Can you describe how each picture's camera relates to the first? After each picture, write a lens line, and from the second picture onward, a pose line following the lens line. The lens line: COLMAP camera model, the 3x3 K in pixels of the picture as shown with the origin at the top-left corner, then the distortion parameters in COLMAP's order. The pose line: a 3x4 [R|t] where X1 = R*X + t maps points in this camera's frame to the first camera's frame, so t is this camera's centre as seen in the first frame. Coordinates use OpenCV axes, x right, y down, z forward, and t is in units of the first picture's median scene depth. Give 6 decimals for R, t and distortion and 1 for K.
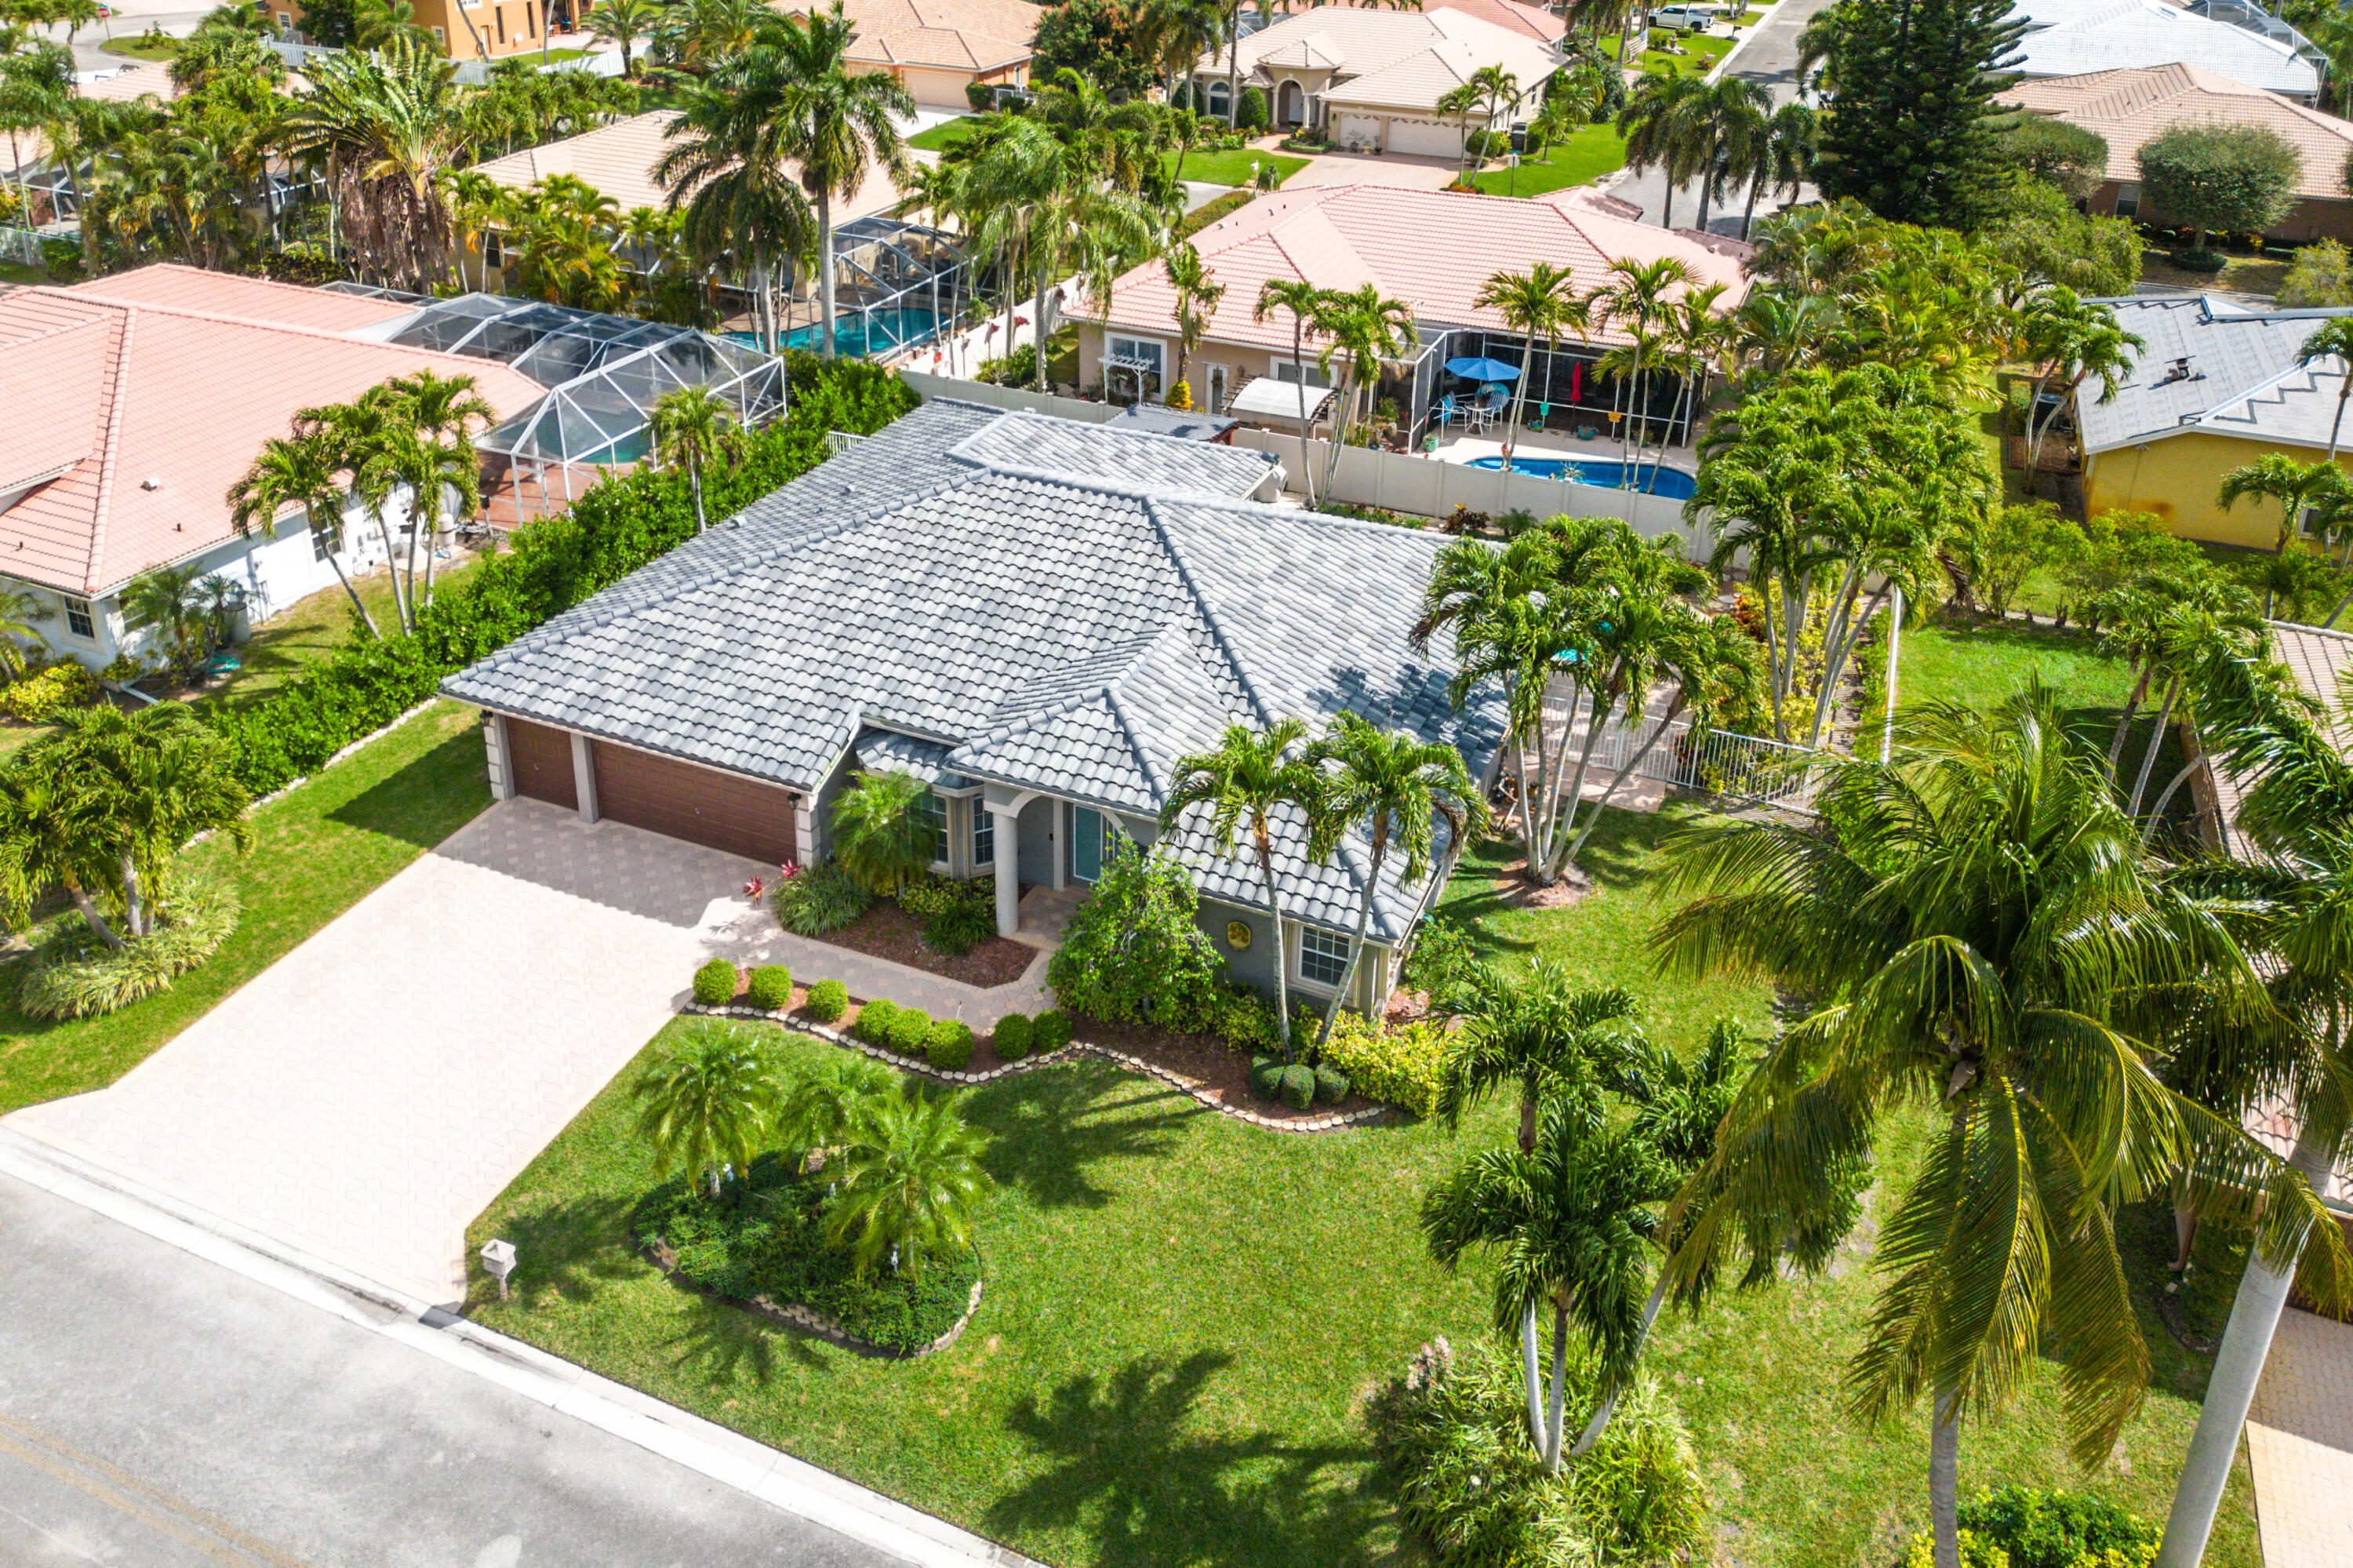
lens RADIAL K [[1700.3, 0, 1180.0], [0, 1700.3, 488.9], [0, 0, 1]] dist [0.025302, -0.002273]
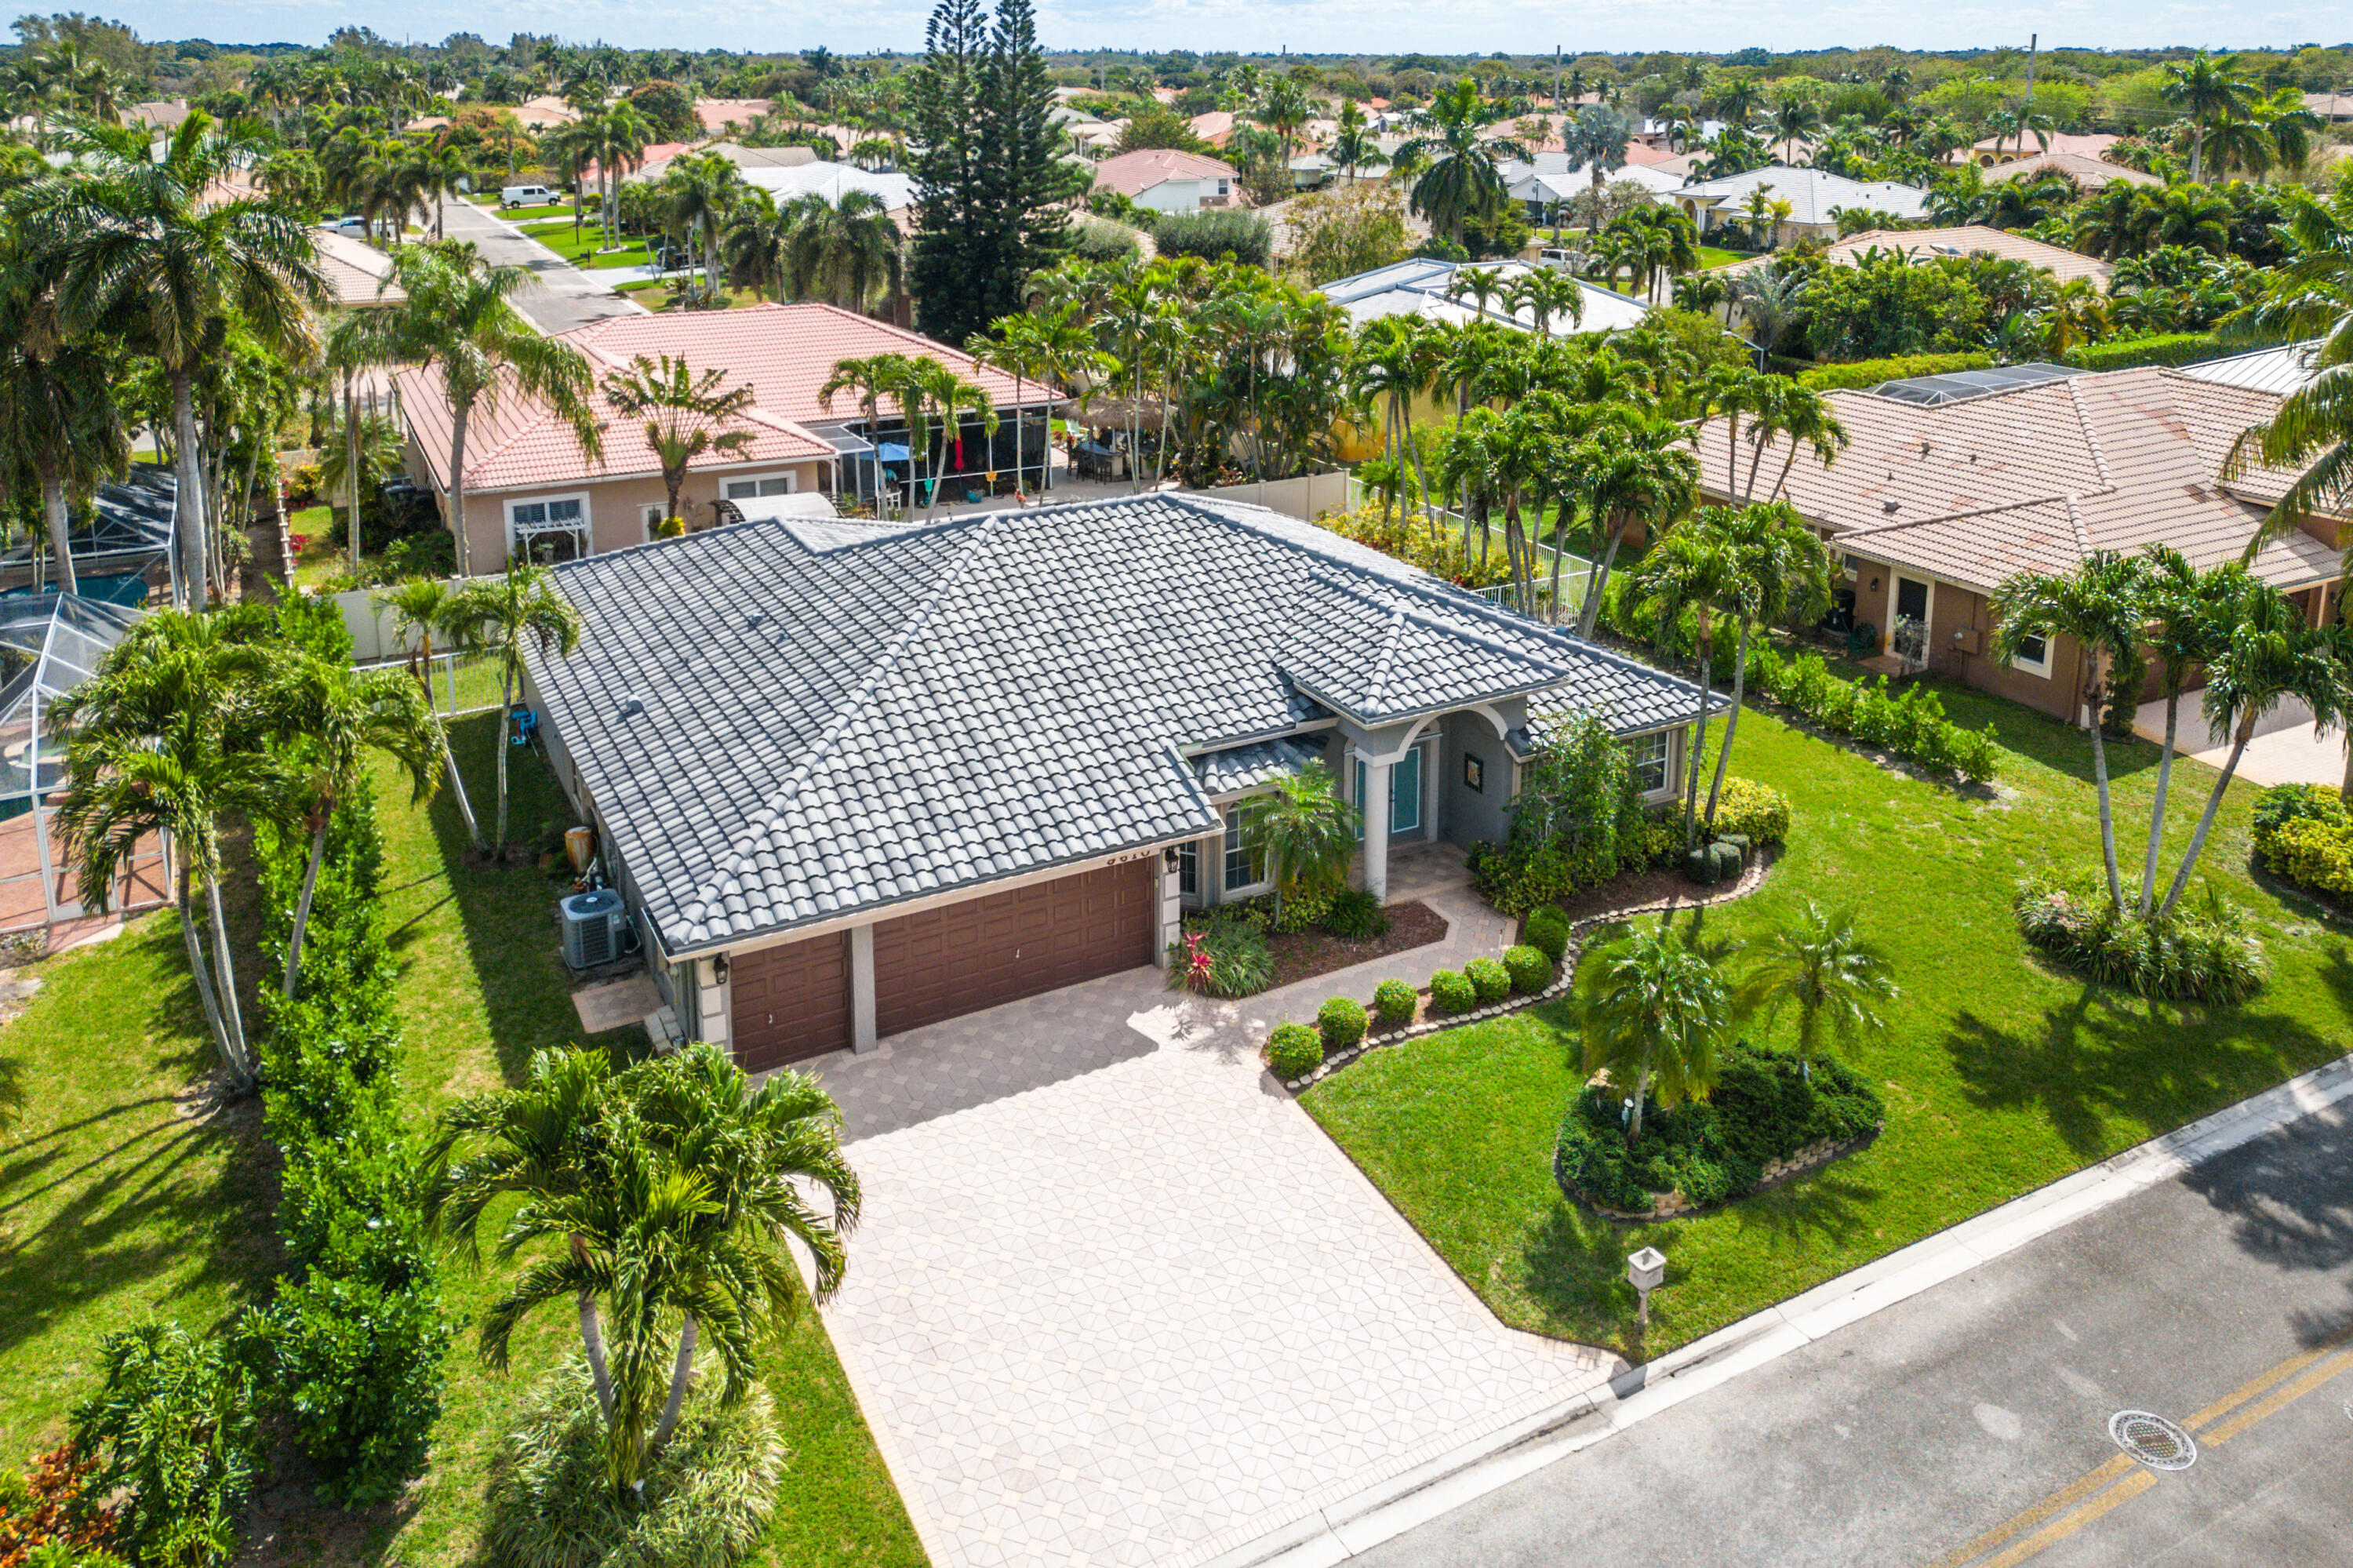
lens RADIAL K [[1731.7, 0, 1177.8], [0, 1731.7, 481.3], [0, 0, 1]] dist [0.034885, -0.004467]
pose [[0.632774, -0.200235, 0.748000, -0.853963], [0.309462, 0.950884, -0.007245, 0.007621], [-0.709810, 0.236062, 0.663660, 0.378880]]
